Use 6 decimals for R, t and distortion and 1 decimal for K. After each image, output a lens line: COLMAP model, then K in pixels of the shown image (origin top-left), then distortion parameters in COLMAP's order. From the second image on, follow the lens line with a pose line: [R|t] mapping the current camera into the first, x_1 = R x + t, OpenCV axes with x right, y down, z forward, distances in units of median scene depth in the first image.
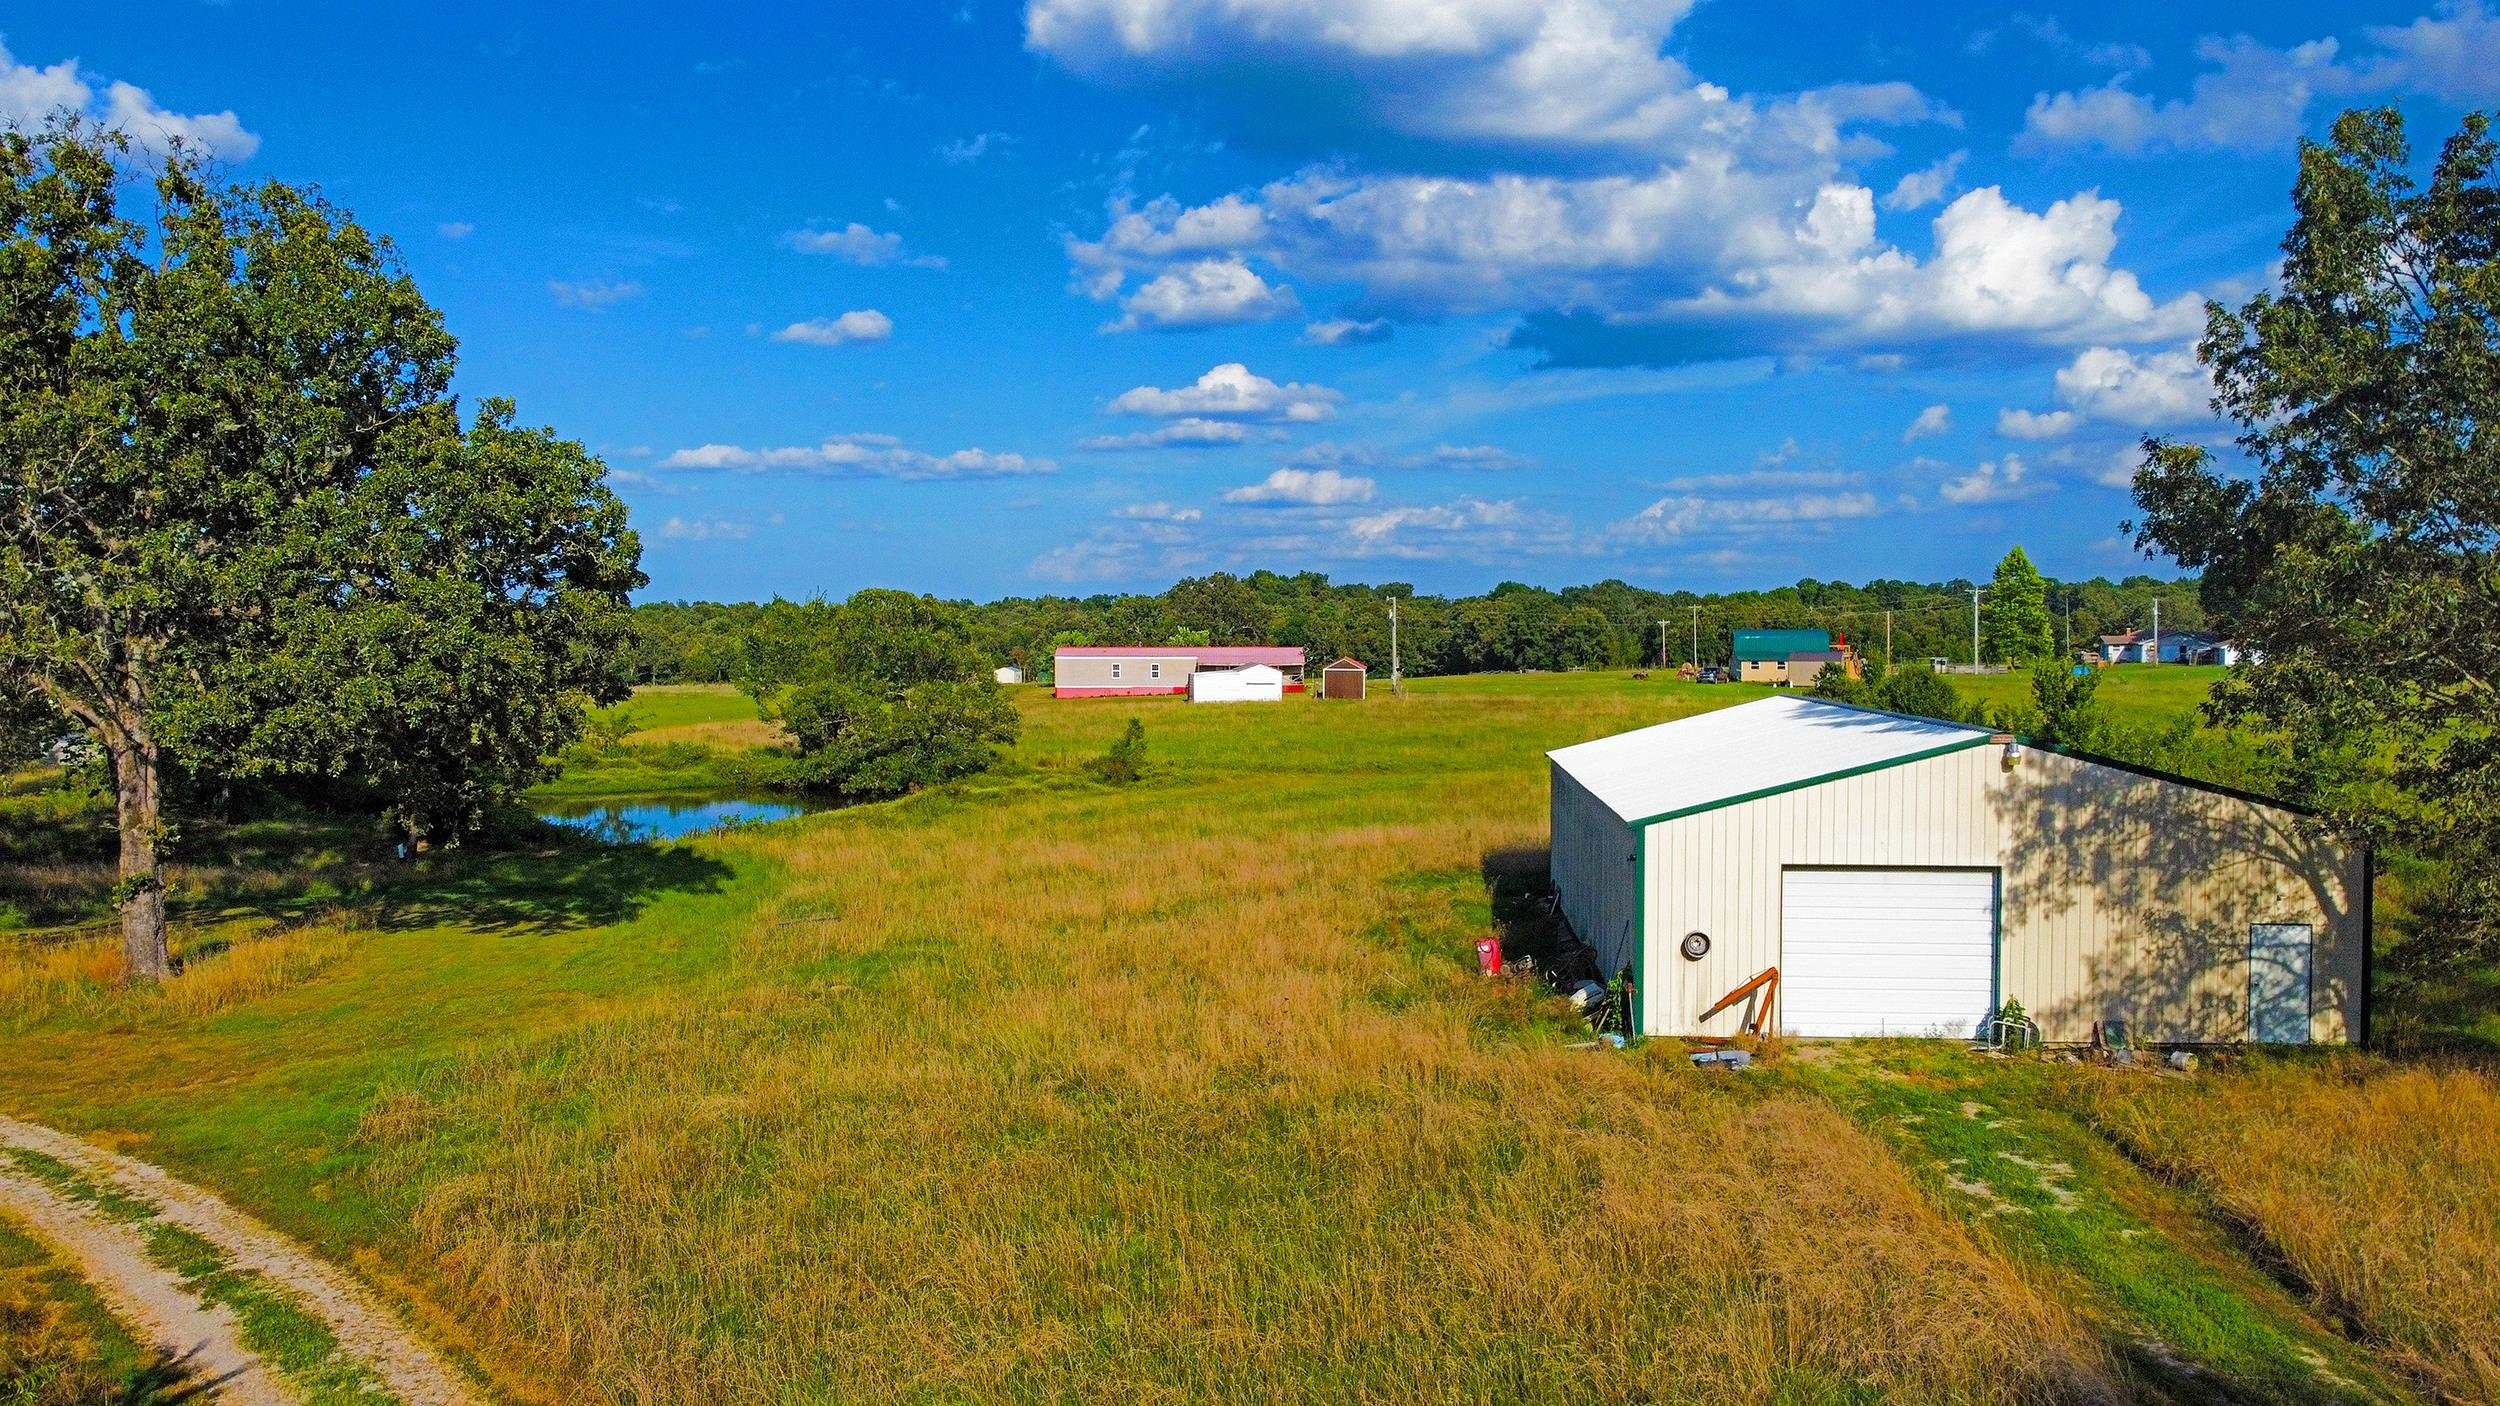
lens RADIAL K [[1906.6, 0, 1259.8], [0, 1906.6, 705.5], [0, 0, 1]] dist [0.007319, -0.013088]
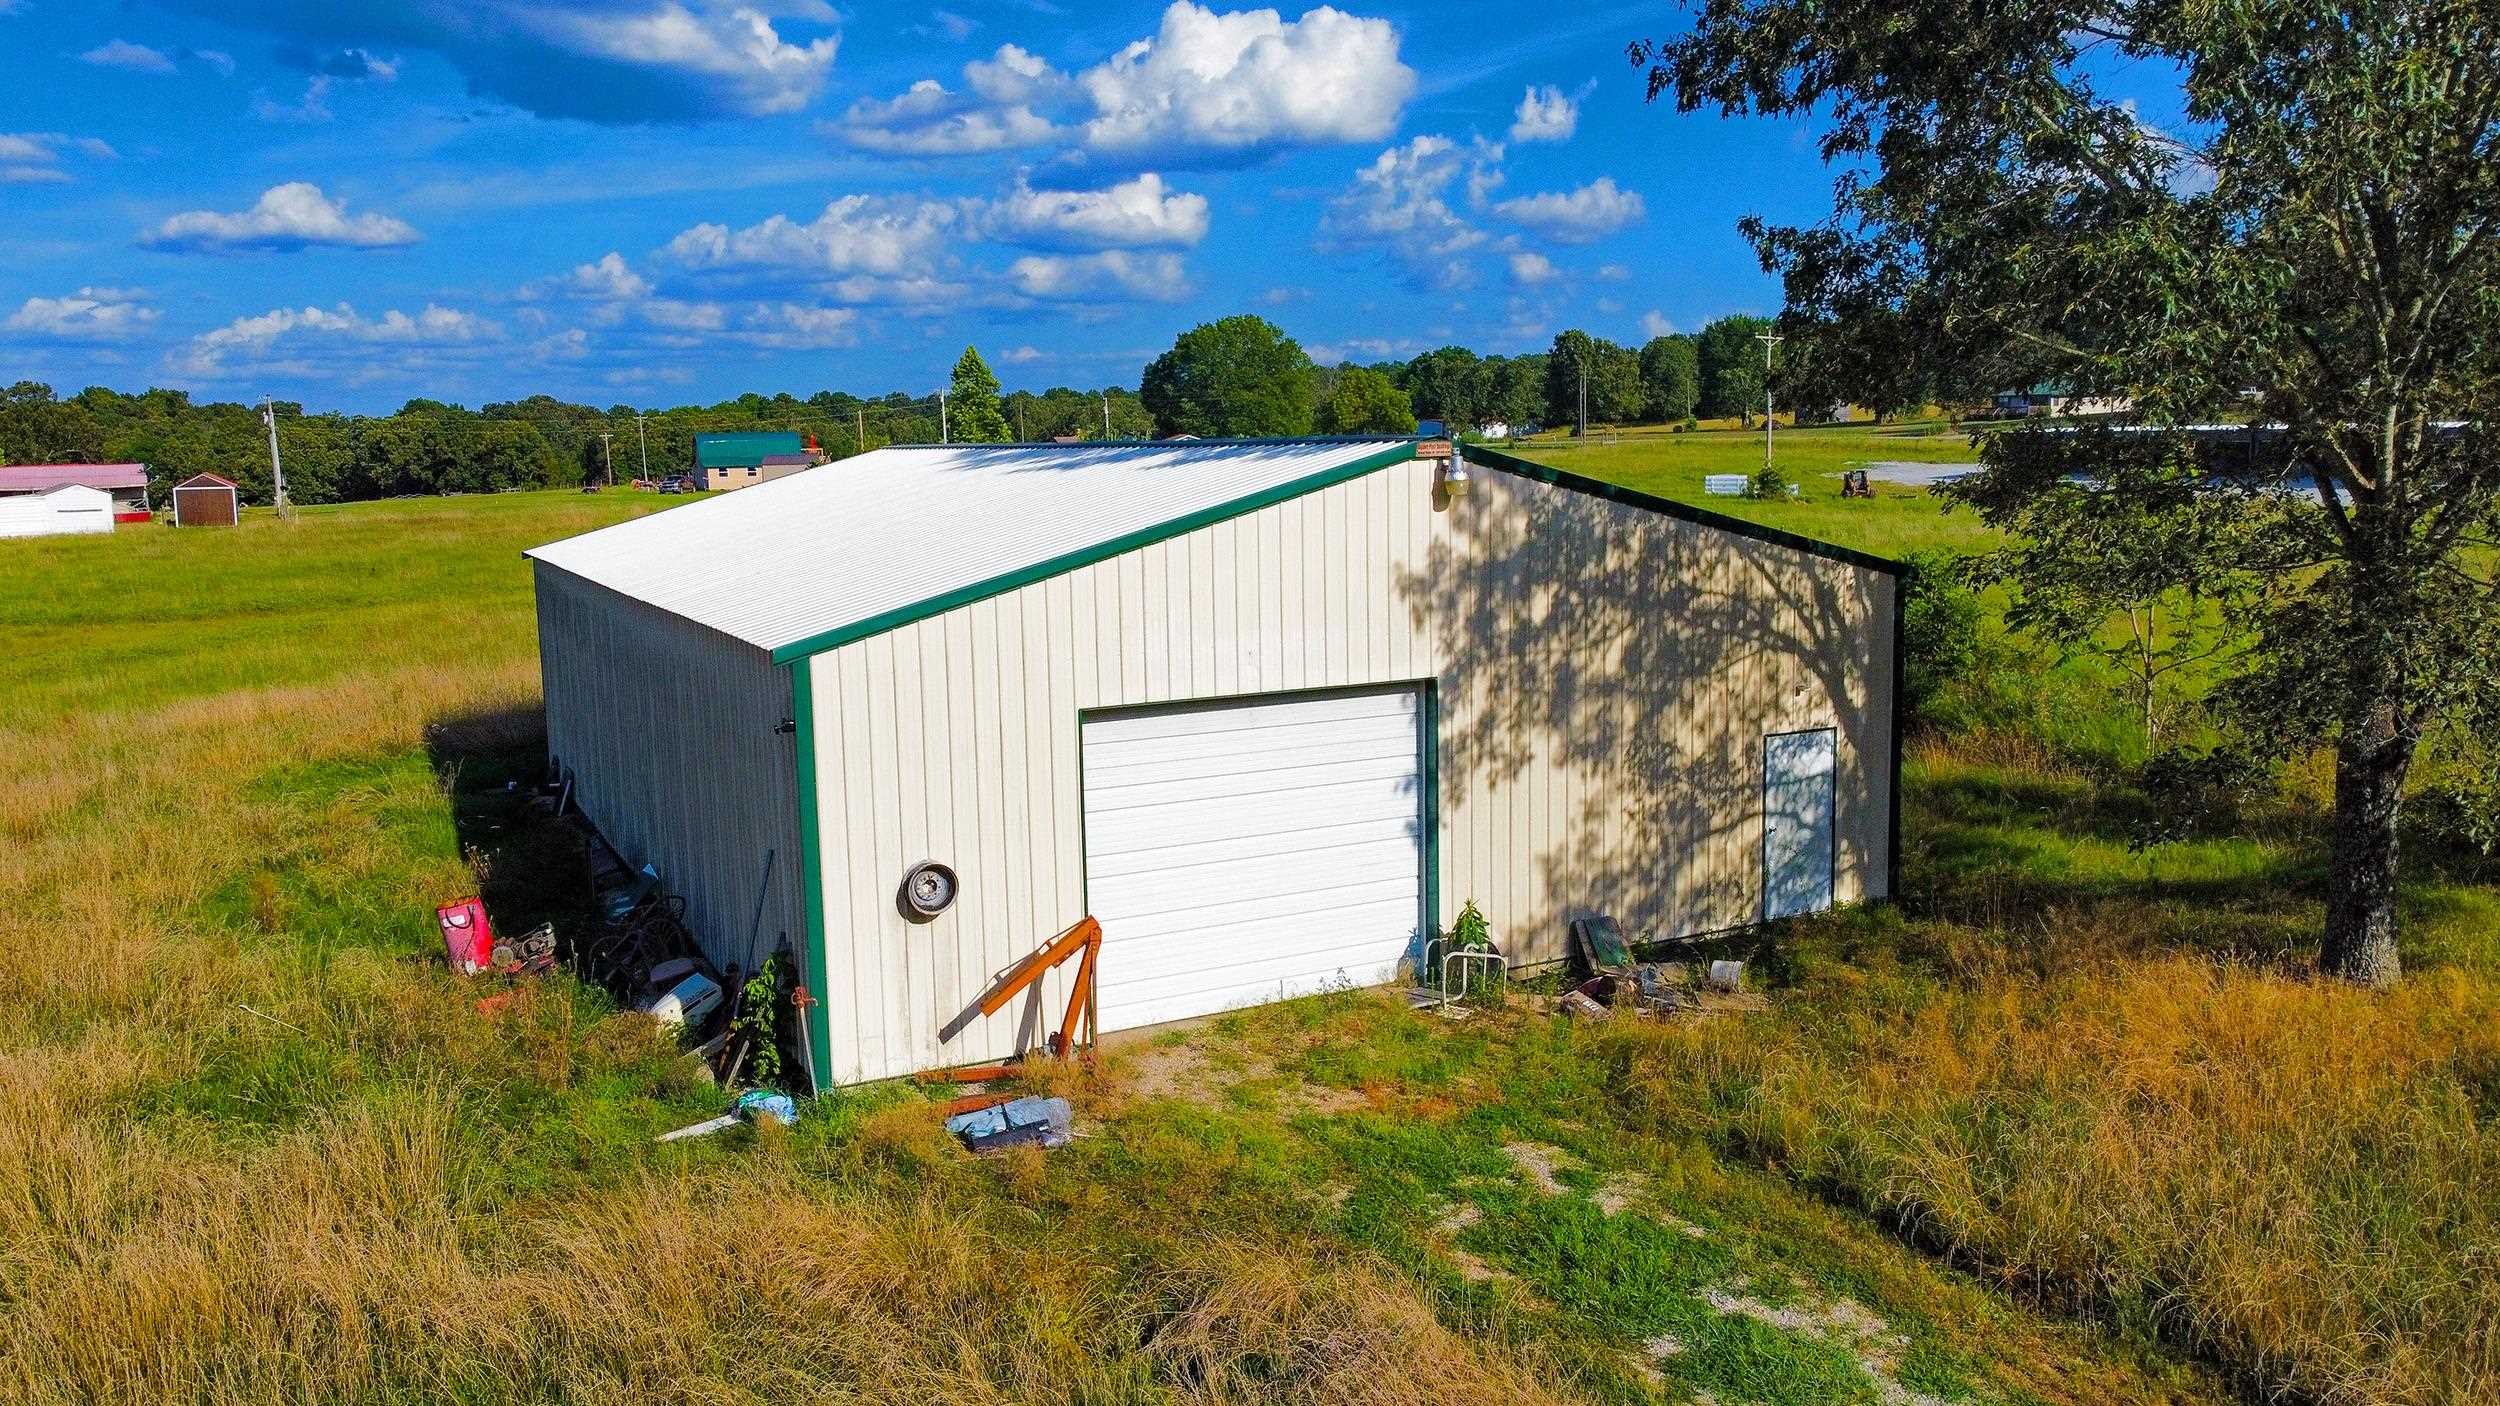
lens RADIAL K [[1906.6, 0, 1250.7], [0, 1906.6, 691.2], [0, 0, 1]] dist [0.007319, -0.013088]
pose [[0.859224, -0.087672, 0.504031, 0.052188], [0.044206, 0.994245, 0.097583, 0.027856], [-0.509686, -0.061565, 0.858155, 0.492928]]
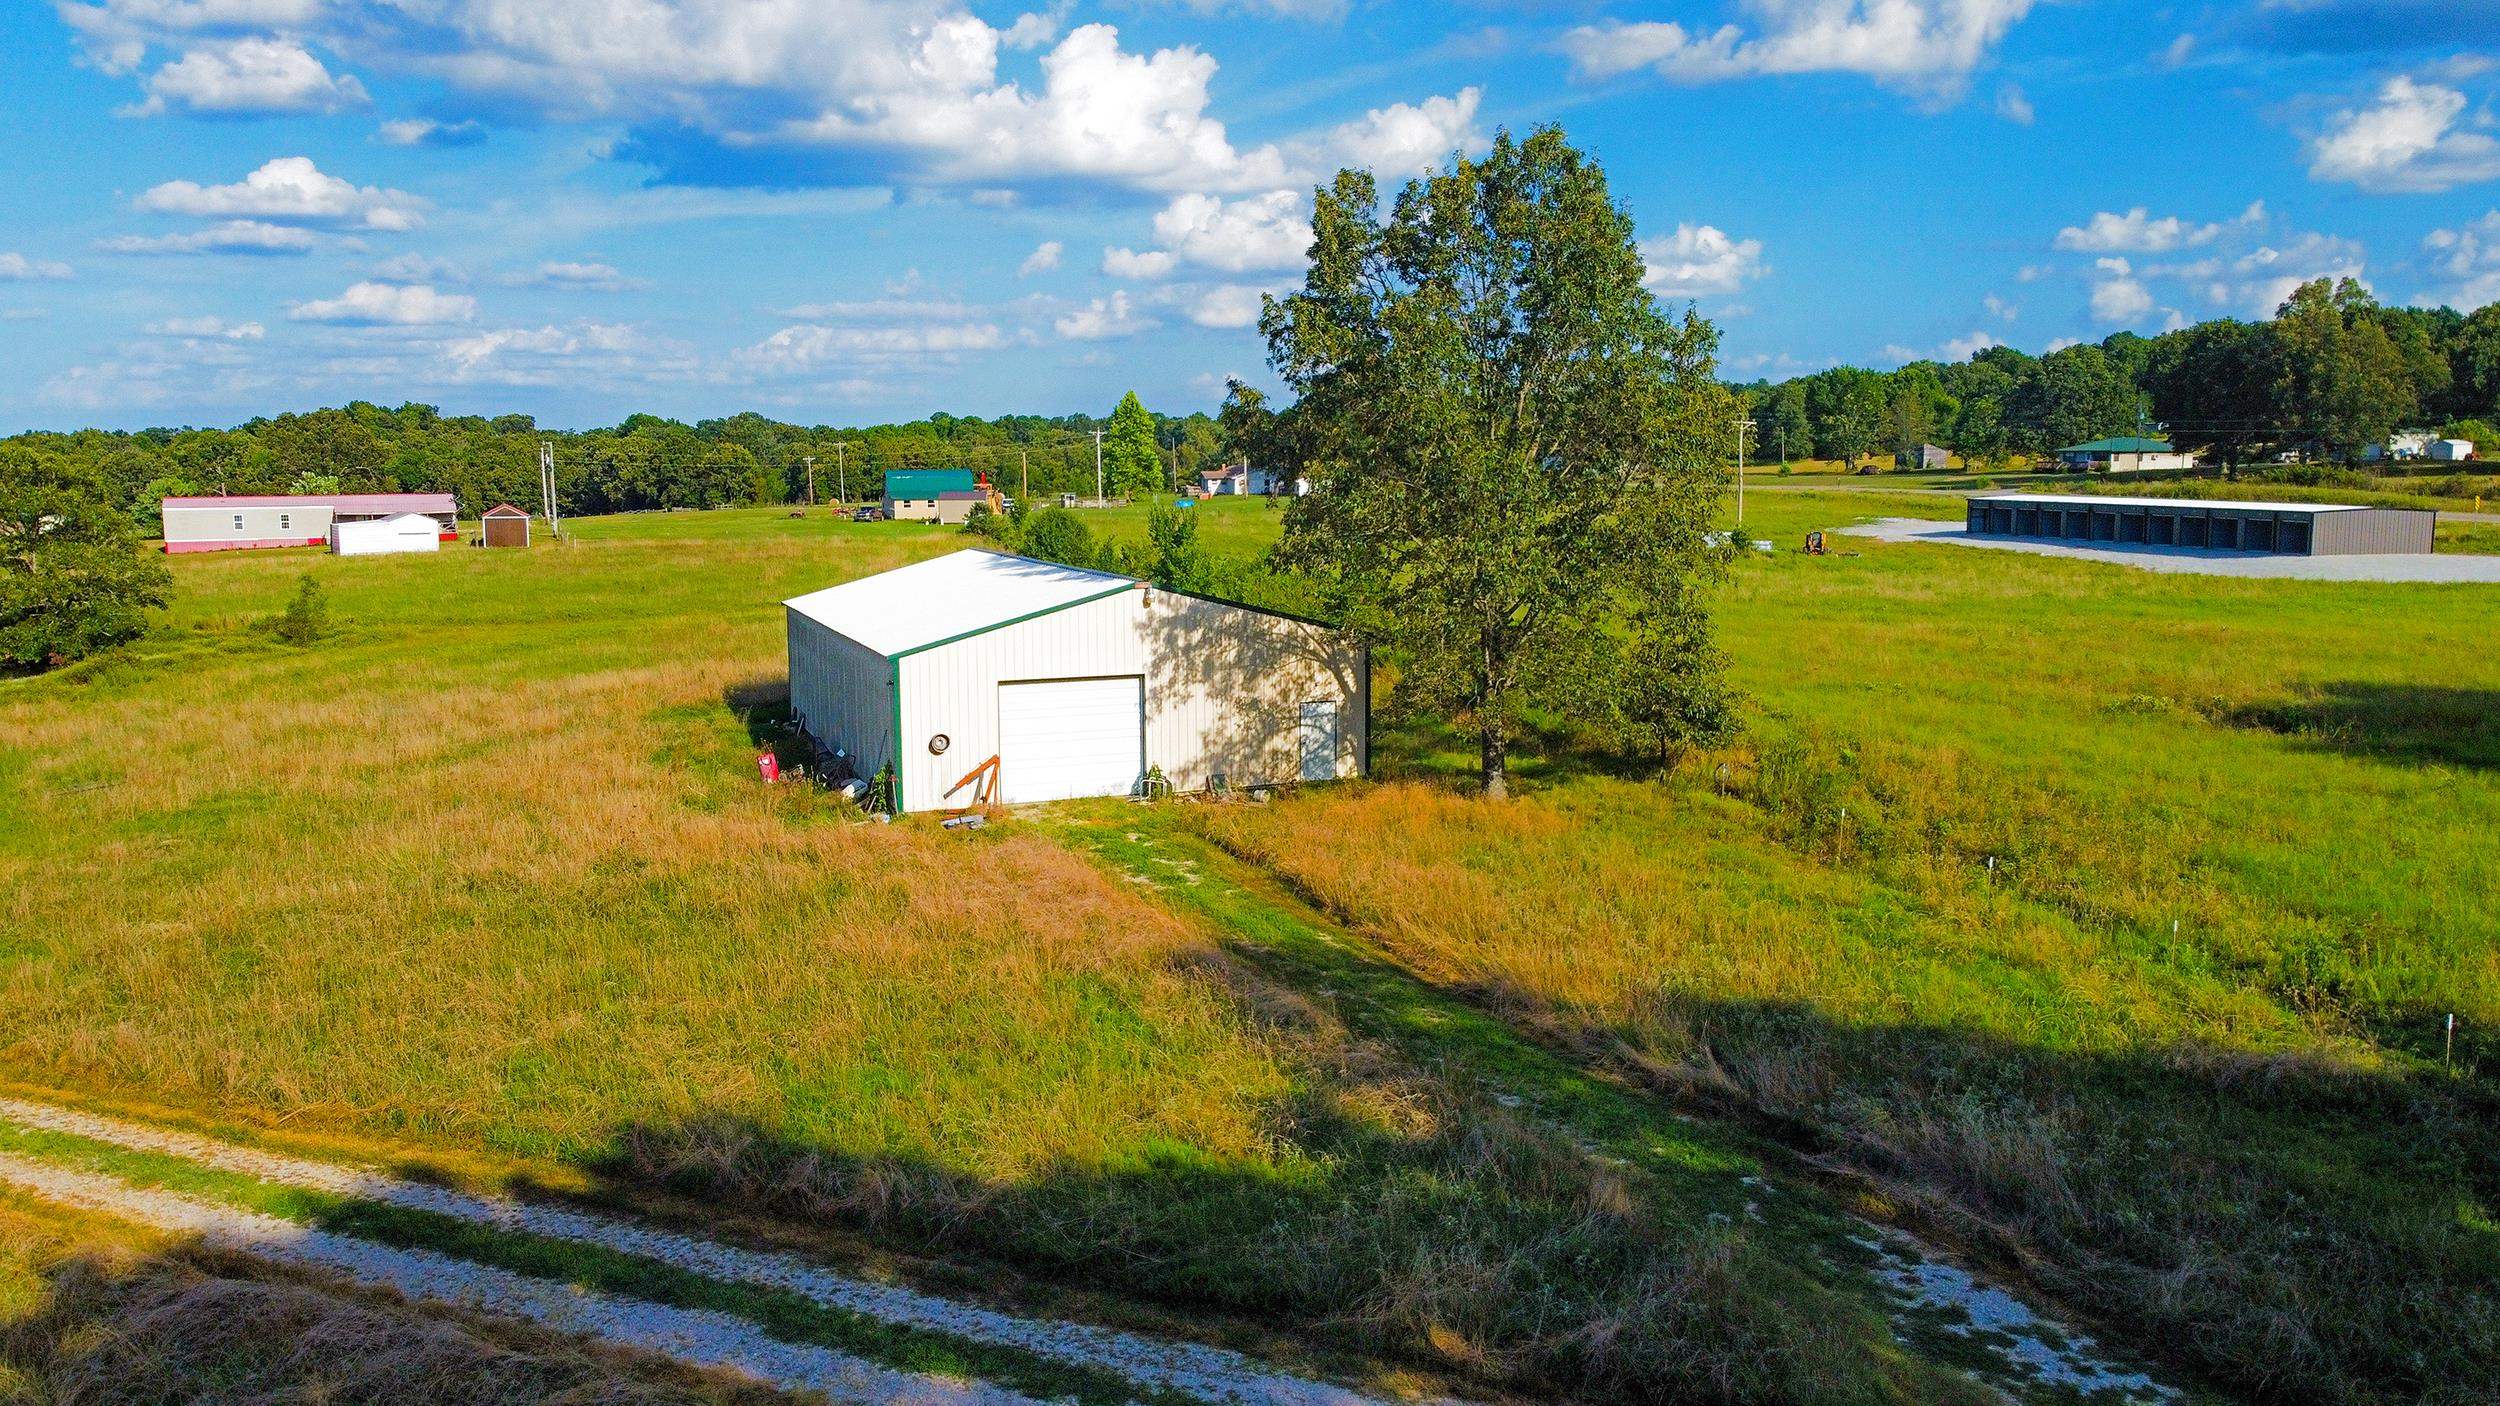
lens RADIAL K [[1906.6, 0, 1258.2], [0, 1906.6, 654.8], [0, 0, 1]] dist [0.007319, -0.013088]
pose [[0.902586, -0.050899, 0.427489, -0.134686], [0.024186, 0.997413, 0.067692, -0.022973], [-0.429829, -0.050758, 0.901483, -0.302506]]
